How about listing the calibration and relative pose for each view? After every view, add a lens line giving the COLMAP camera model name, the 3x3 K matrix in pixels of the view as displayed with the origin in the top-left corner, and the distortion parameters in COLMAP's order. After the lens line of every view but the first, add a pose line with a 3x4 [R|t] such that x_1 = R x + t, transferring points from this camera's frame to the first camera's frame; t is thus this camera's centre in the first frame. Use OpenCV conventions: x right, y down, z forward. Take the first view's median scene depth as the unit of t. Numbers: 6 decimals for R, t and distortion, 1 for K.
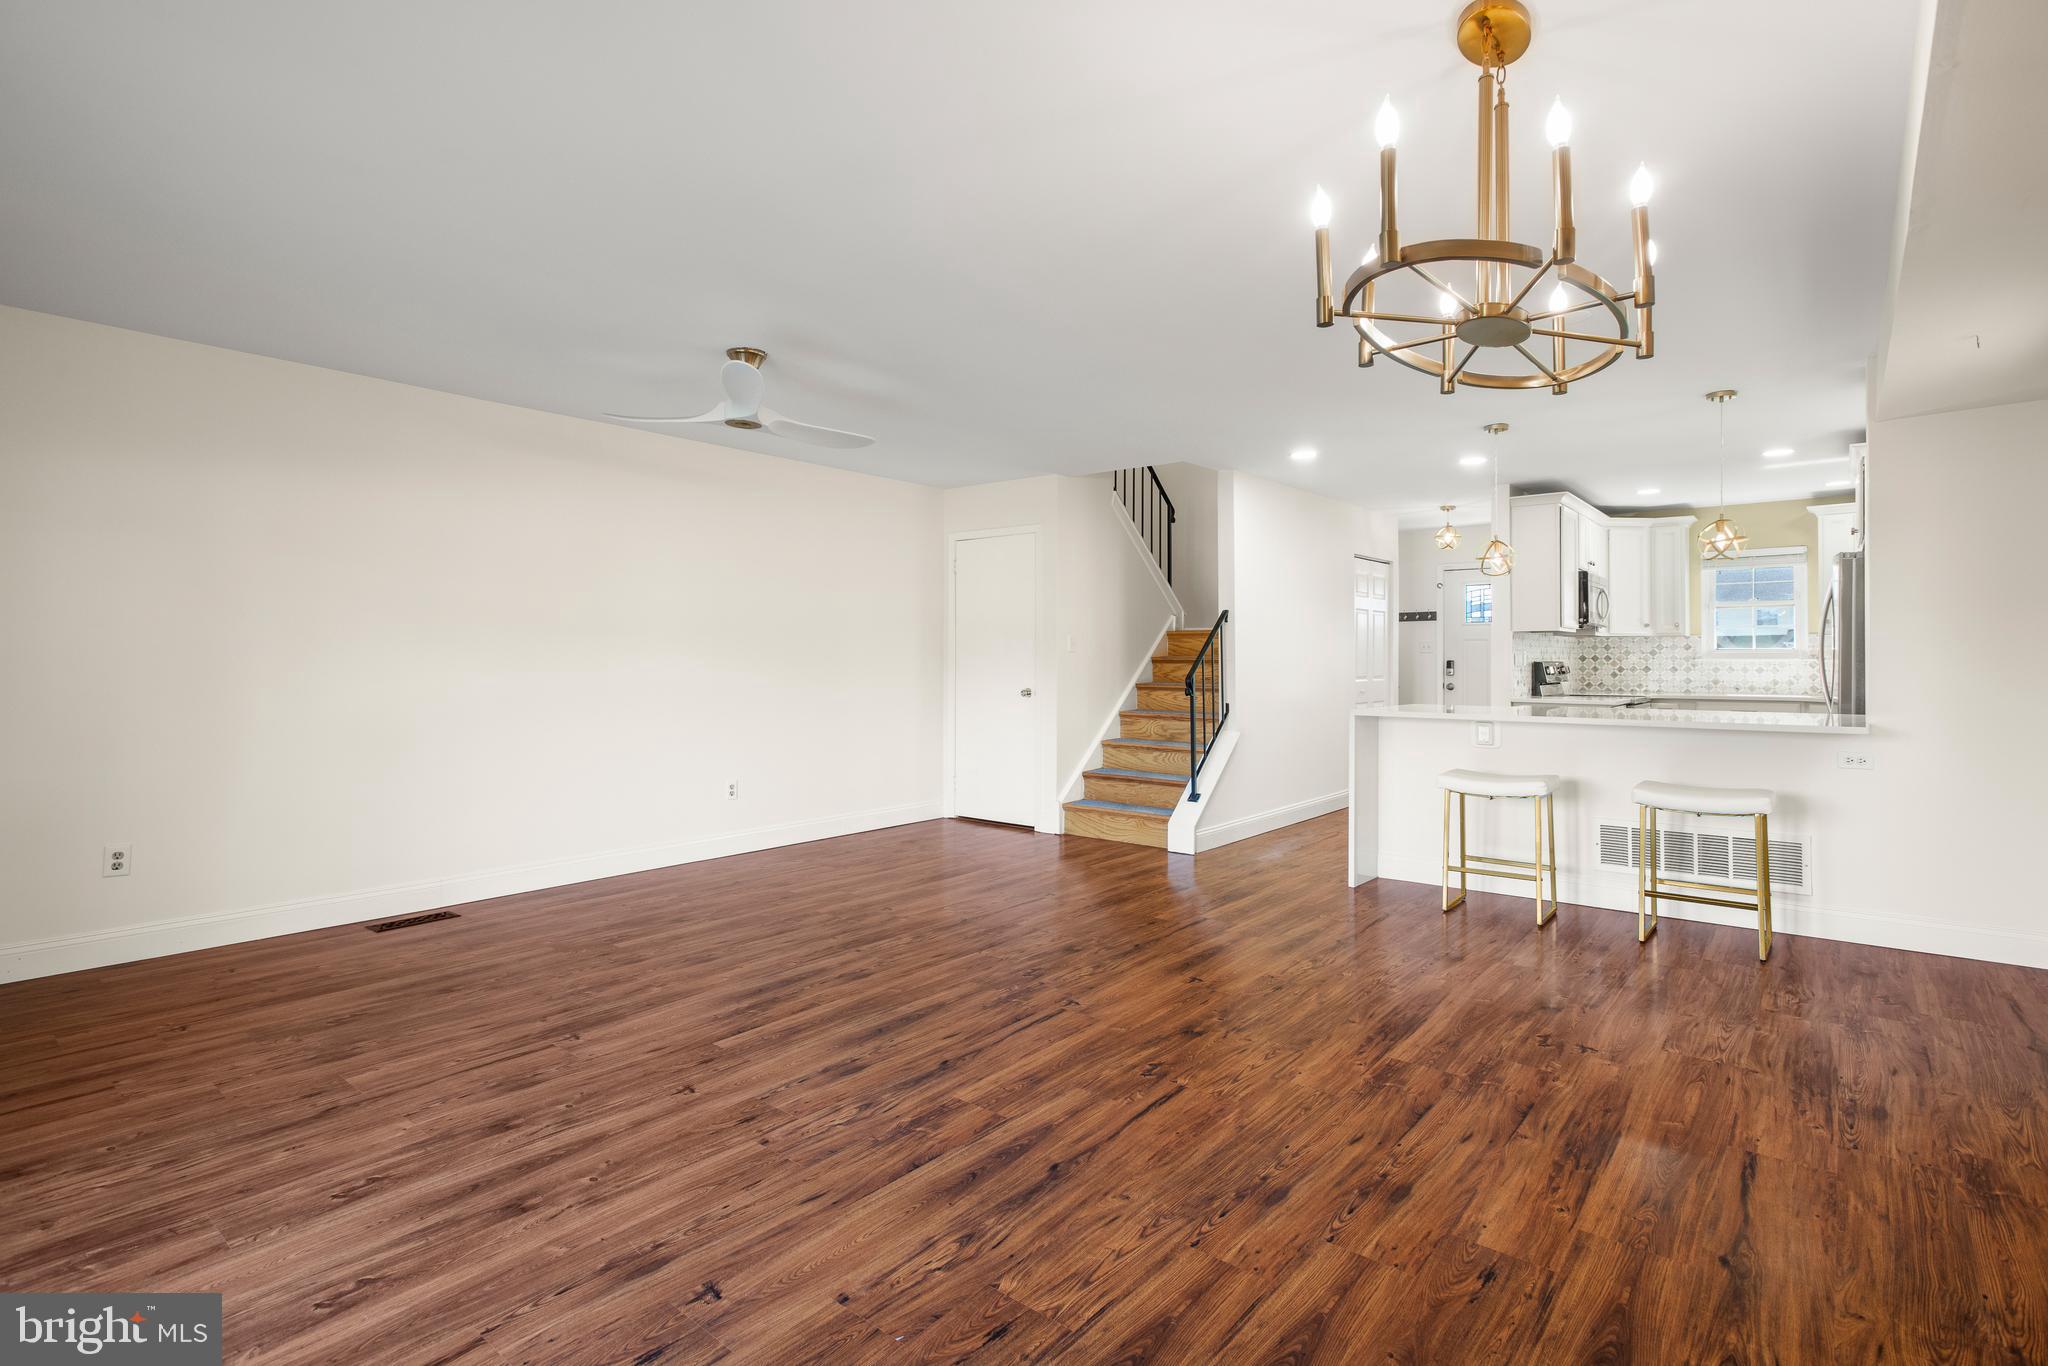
lens RADIAL K [[985.1, 0, 1028.0], [0, 985.1, 645.7], [0, 0, 1]] dist [0.027017, -0.007058]
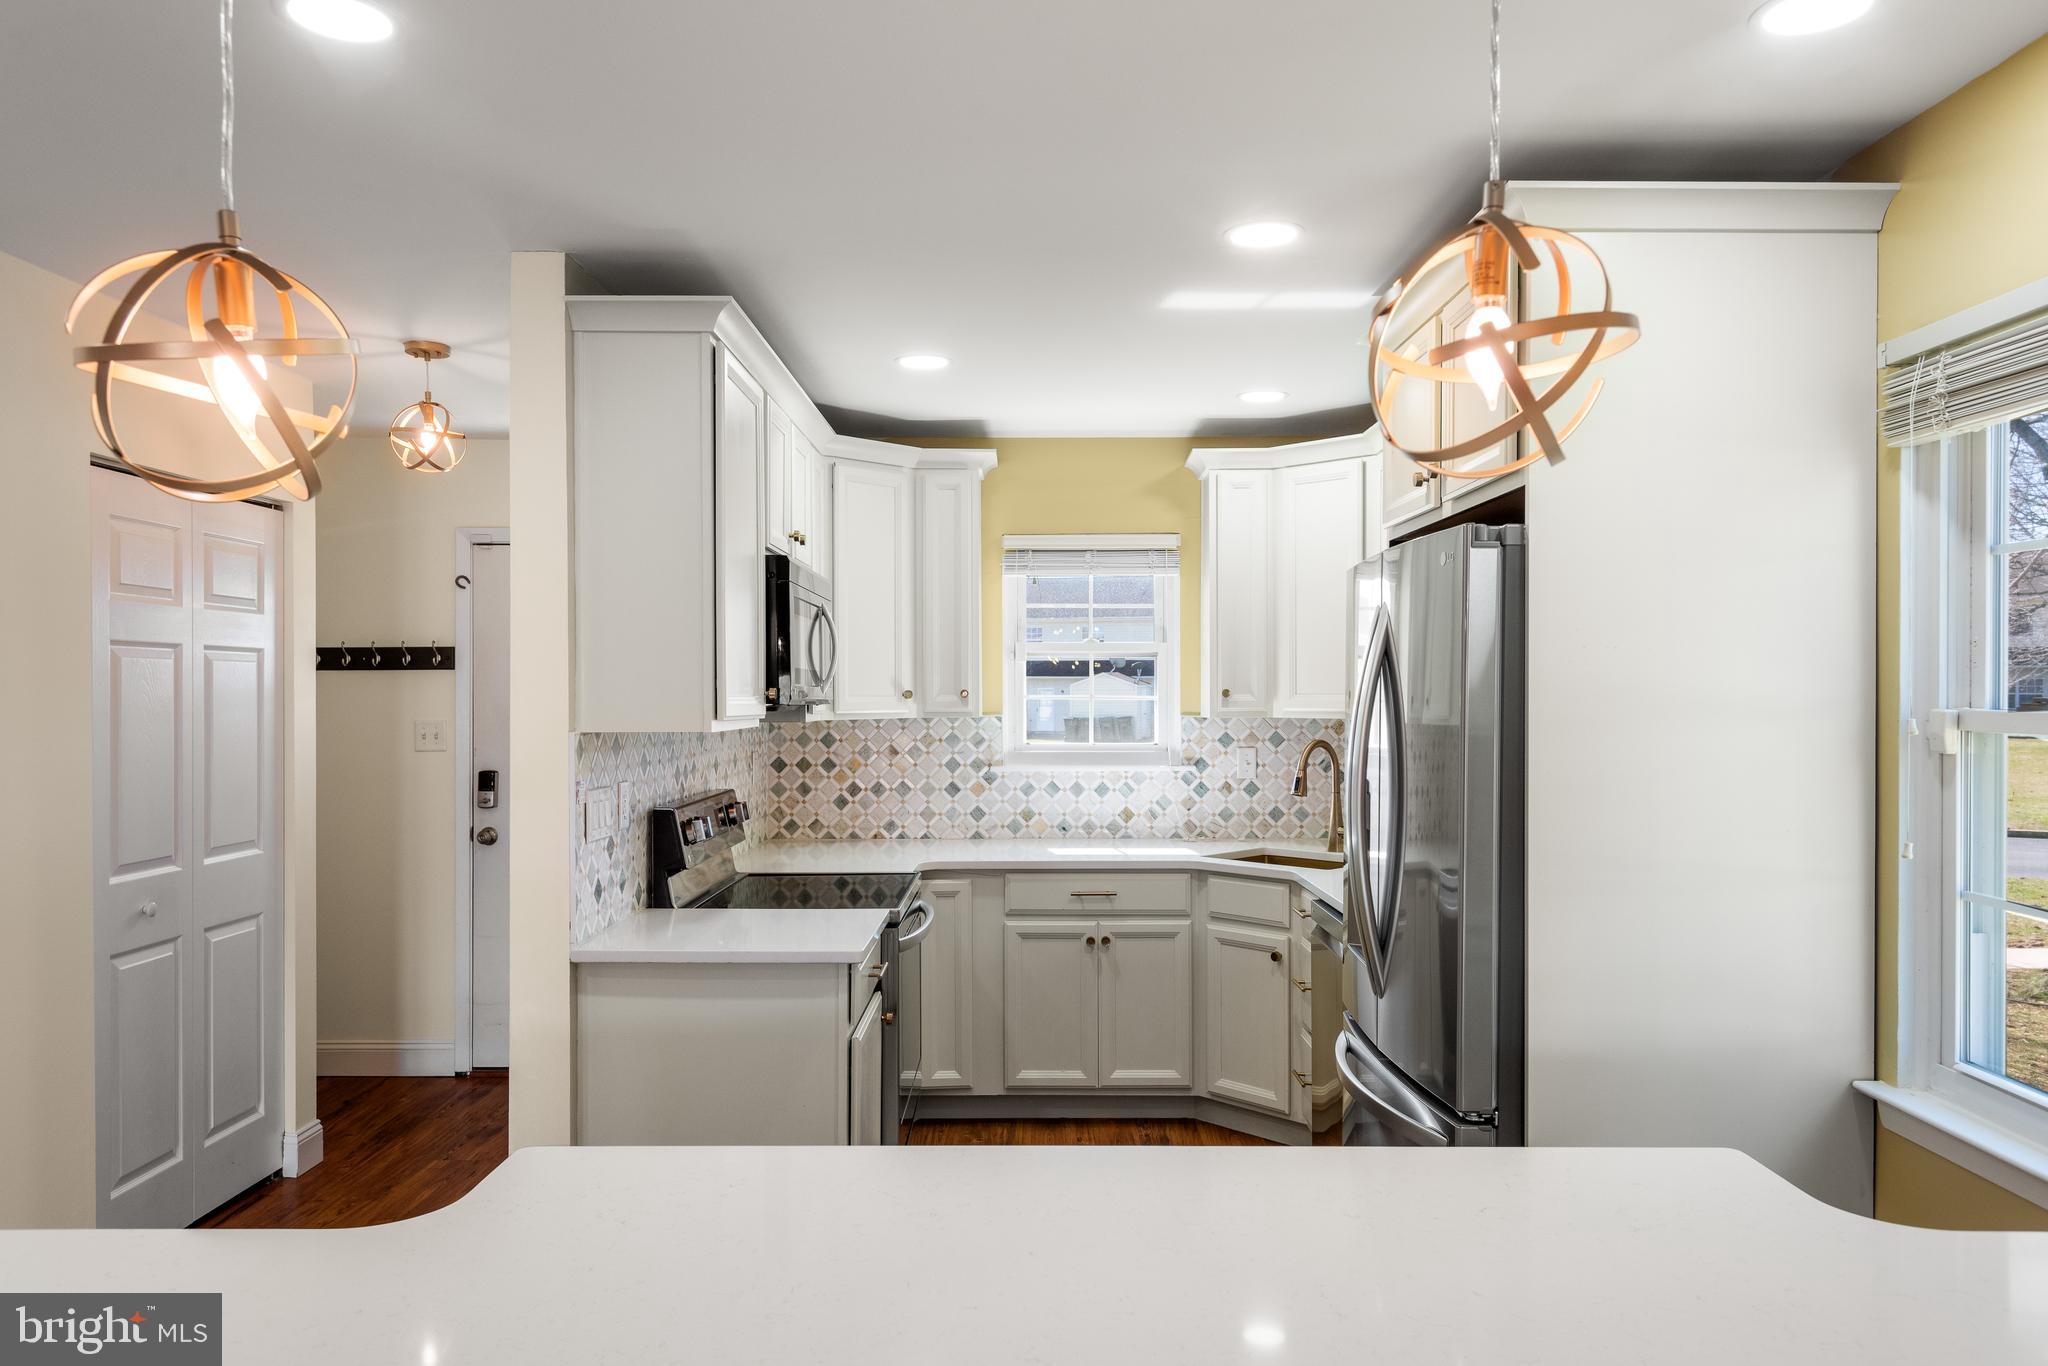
lens RADIAL K [[1380.9, 0, 1011.4], [0, 1380.9, 701.5], [0, 0, 1]] dist [0.023174, -0.011655]
pose [[0.780674, -0.006254, 0.624907, 0.365122], [-0.006562, 0.999813, 0.018204, -0.036980], [-0.624904, -0.018312, 0.780487, 0.650838]]
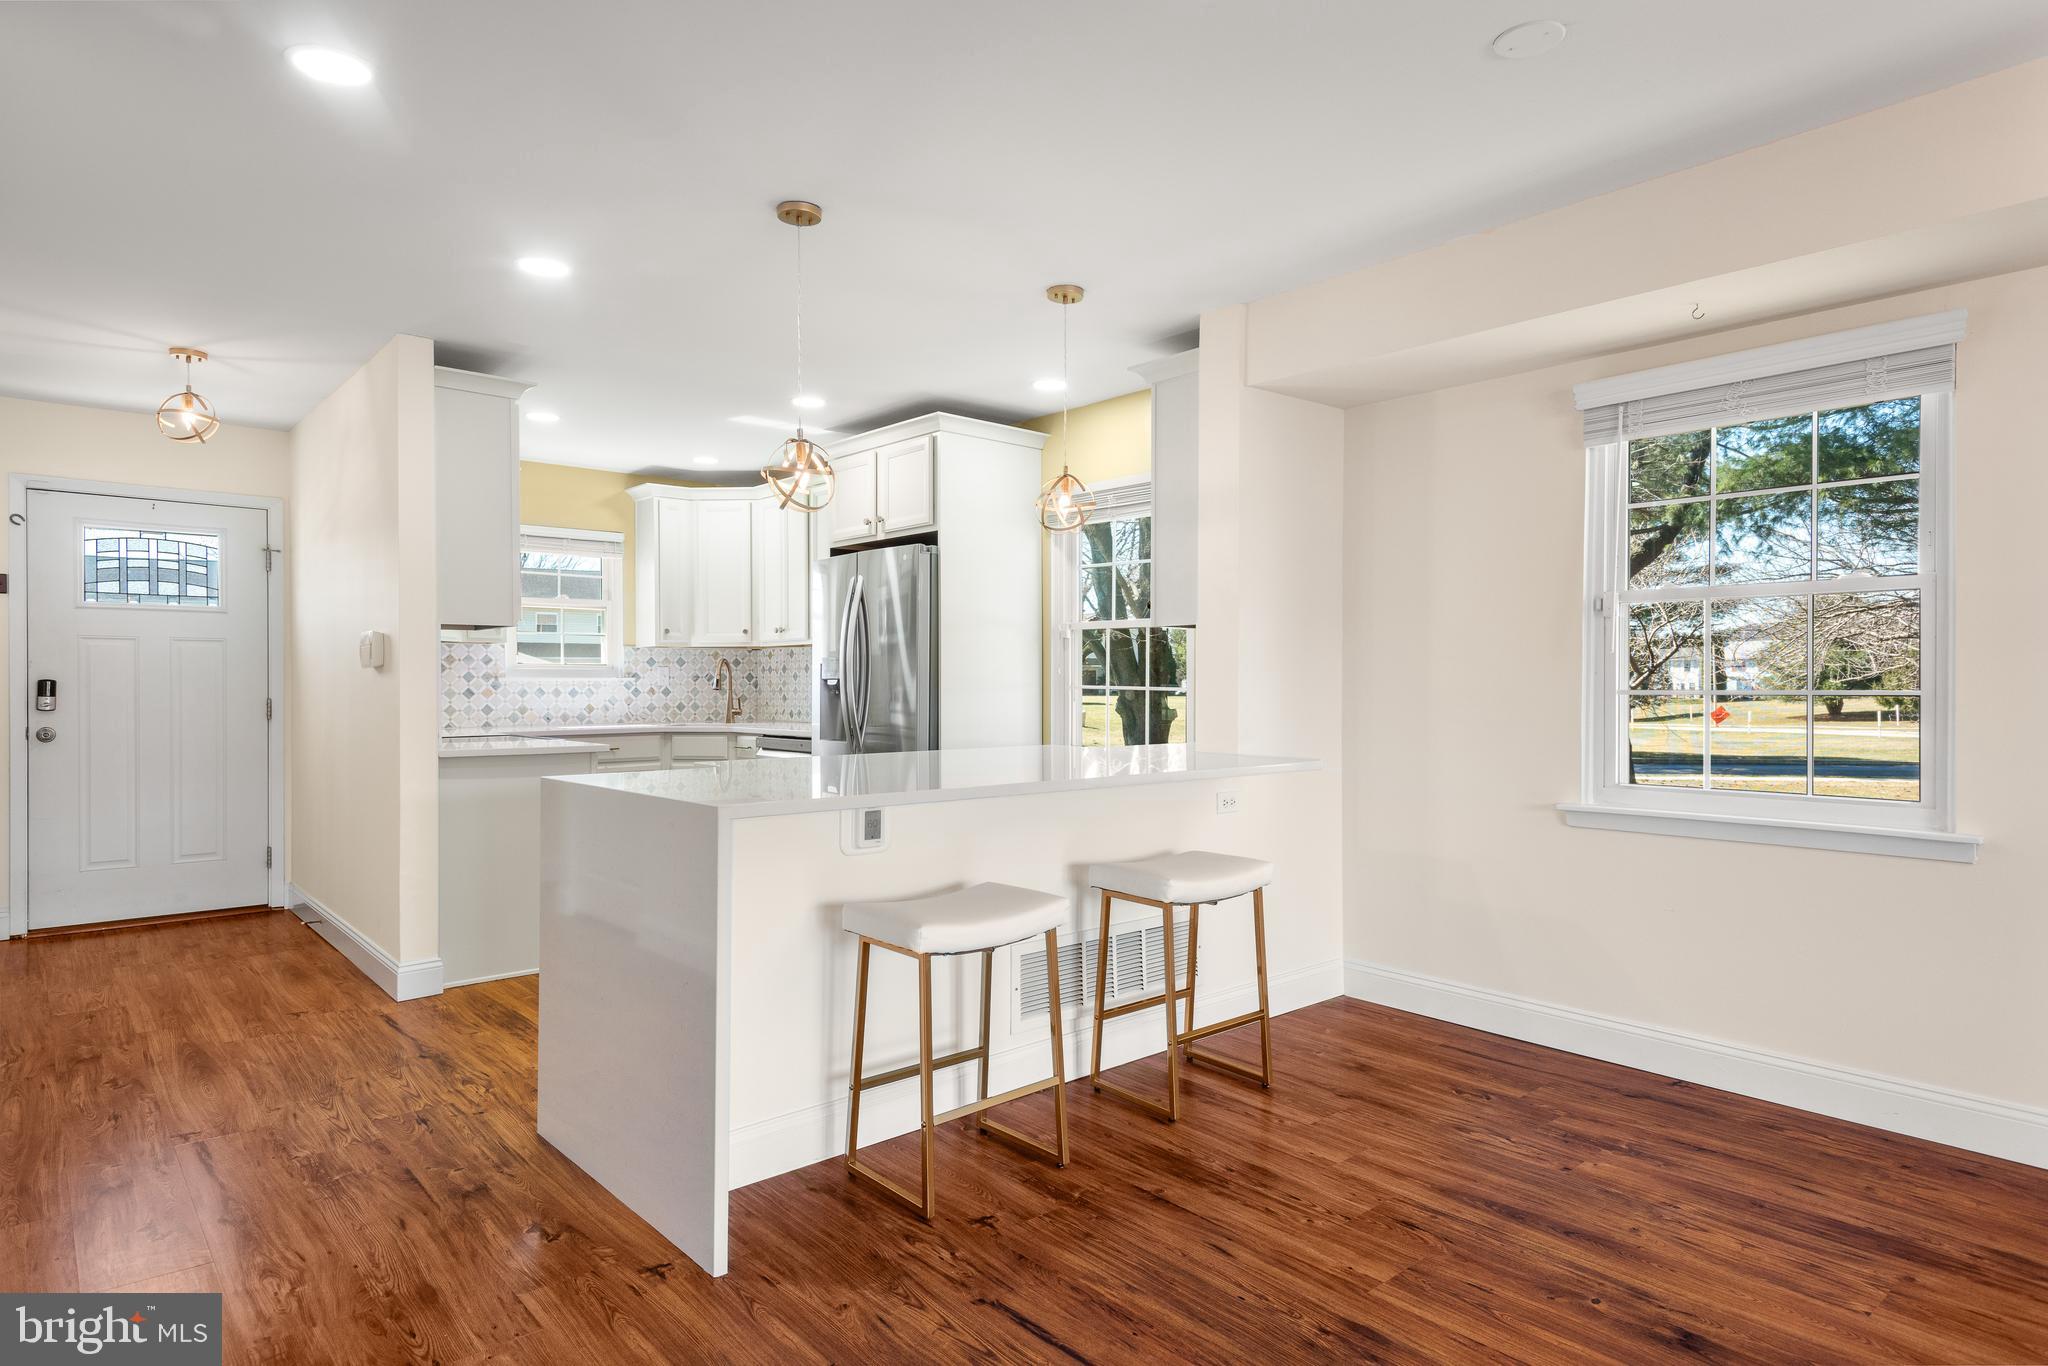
lens RADIAL K [[1171.2, 0, 1021.2], [0, 1171.2, 680.1], [0, 0, 1]] dist [0.040325, -0.008909]
pose [[0.177496, 0.001198, 0.984121, -0.081805], [-0.012458, 0.999922, 0.001030, 0.012727], [-0.984043, -0.012443, 0.177497, 0.658443]]
